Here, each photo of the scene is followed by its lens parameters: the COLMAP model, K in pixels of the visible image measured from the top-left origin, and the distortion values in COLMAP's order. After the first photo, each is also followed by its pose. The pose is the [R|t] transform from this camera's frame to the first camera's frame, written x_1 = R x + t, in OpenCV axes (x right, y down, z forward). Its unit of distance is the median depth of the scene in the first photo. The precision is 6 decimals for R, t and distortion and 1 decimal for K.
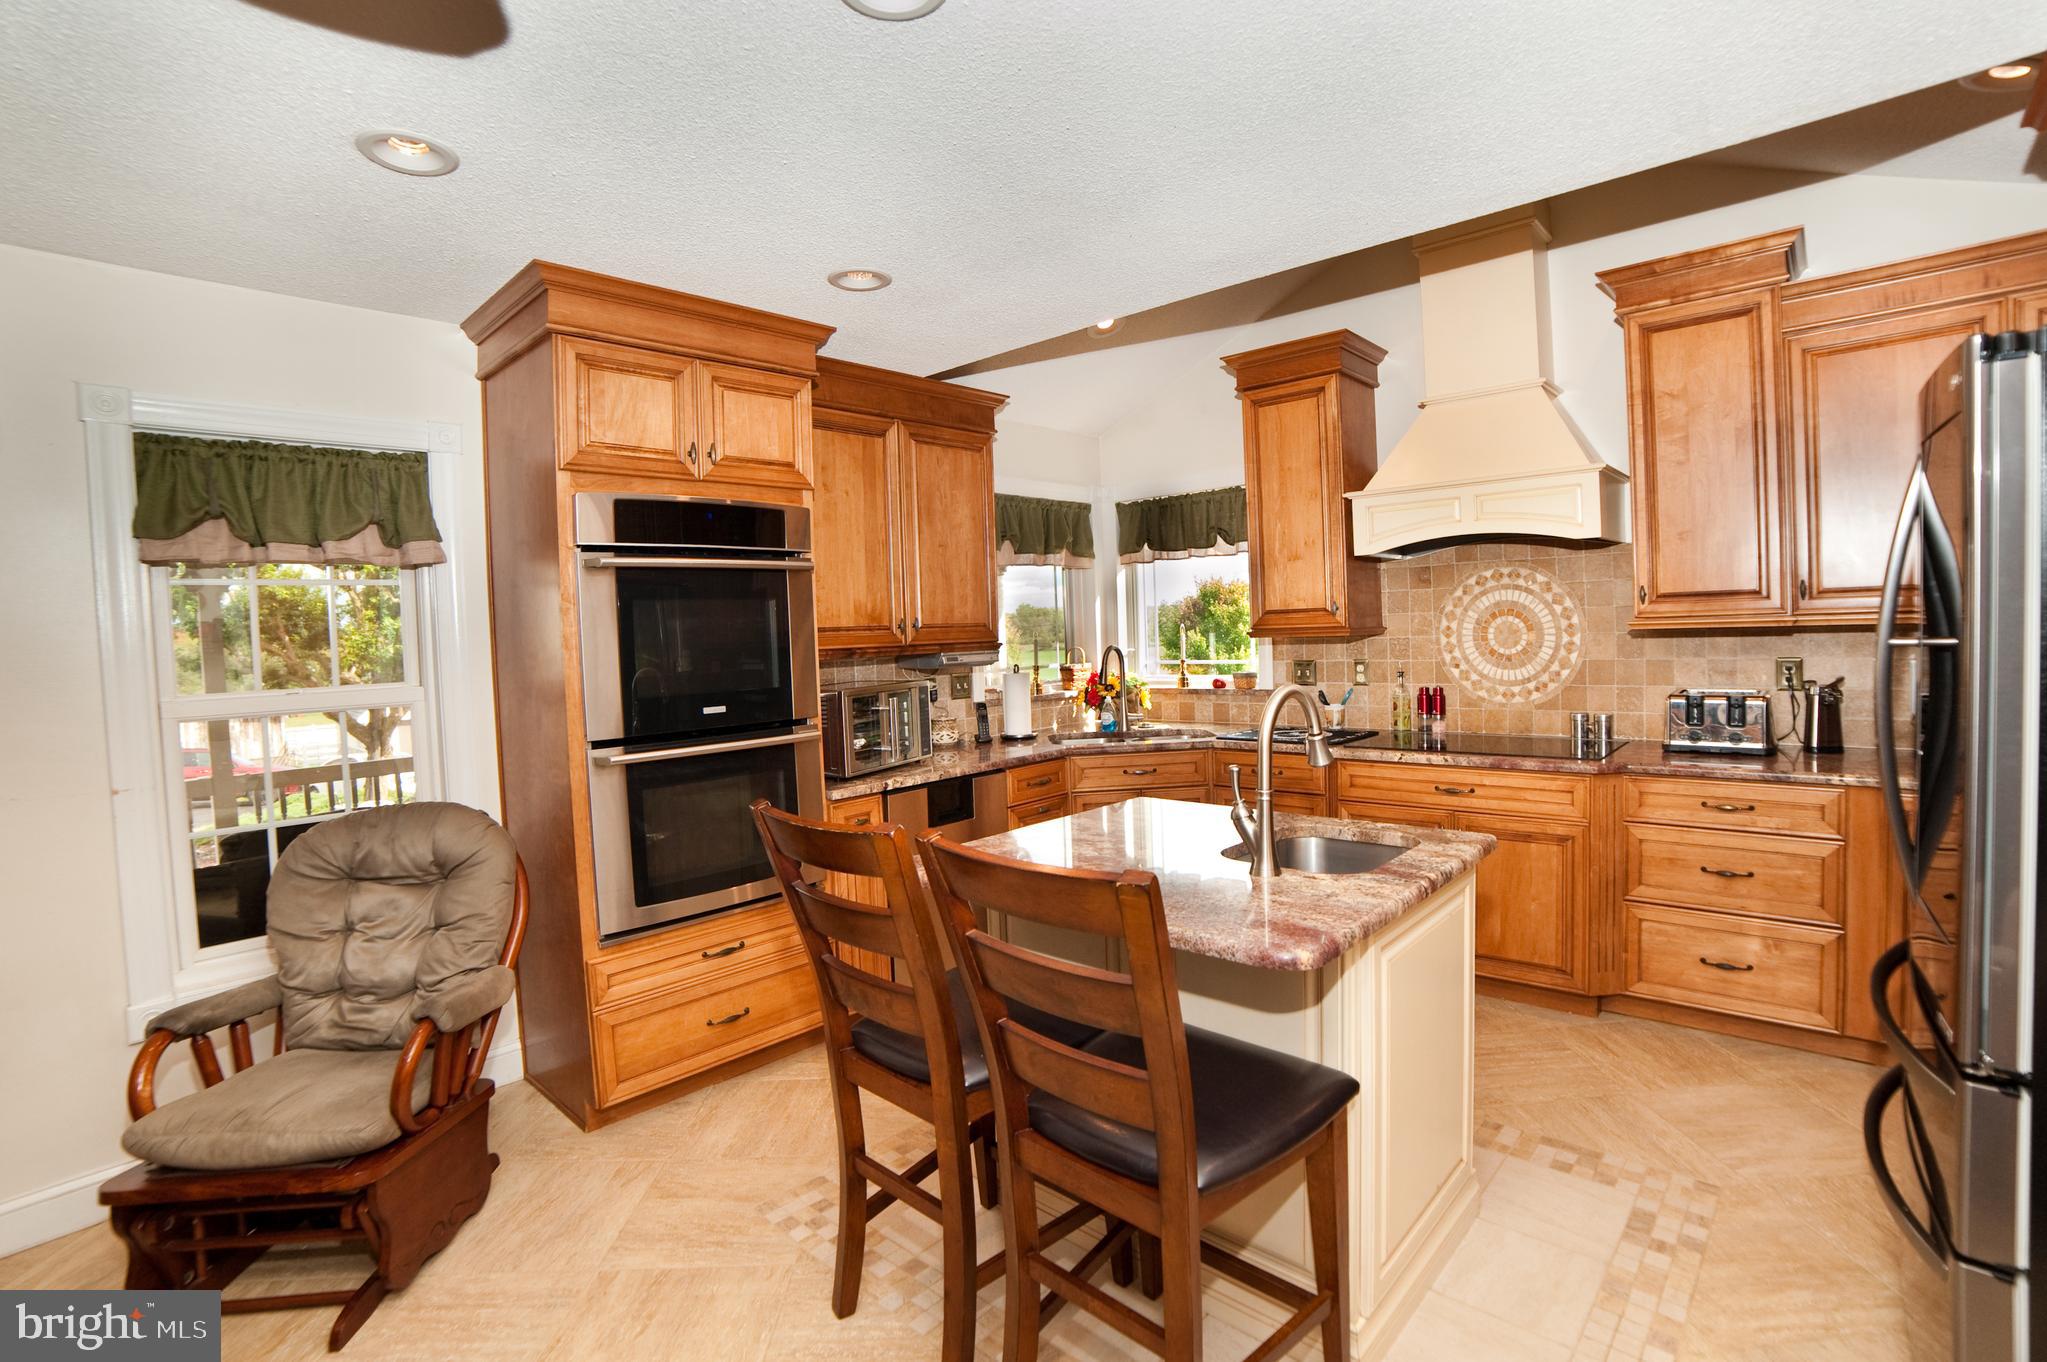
lens RADIAL K [[825.2, 0, 1024.8], [0, 825.2, 661.4], [0, 0, 1]] dist [-0.079109, 0.018339]
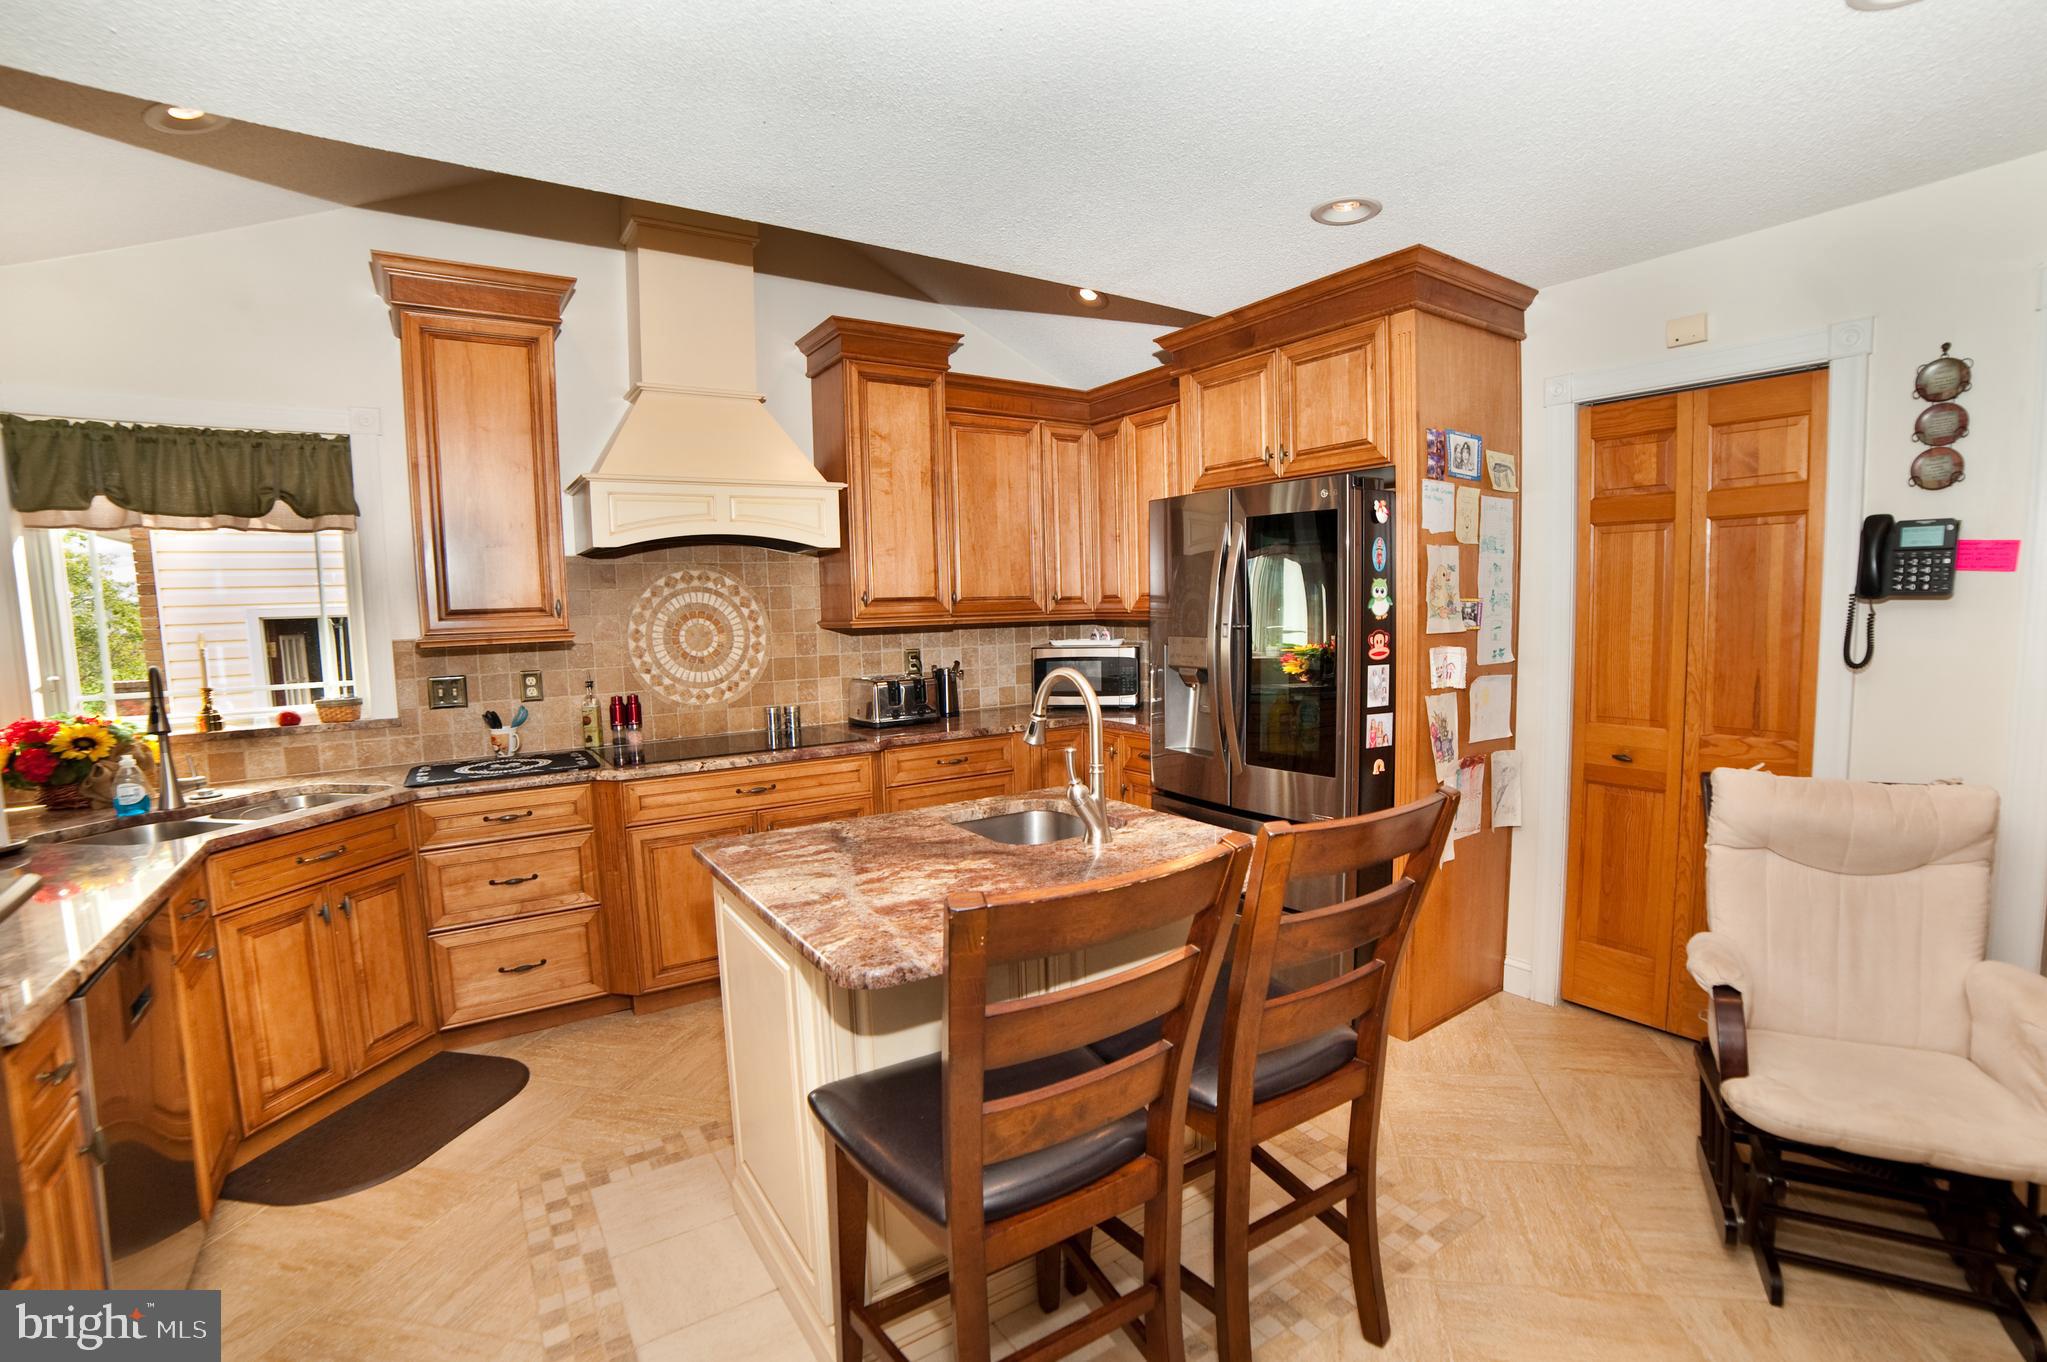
lens RADIAL K [[883.7, 0, 1011.8], [0, 883.7, 688.7], [0, 0, 1]] dist [-0.097193, 0.037644]
pose [[0.311628, -0.059776, 0.948322, -0.541149], [0.051099, 0.997629, 0.046093, 0.001587], [-0.948829, 0.034094, 0.313943, 0.489950]]
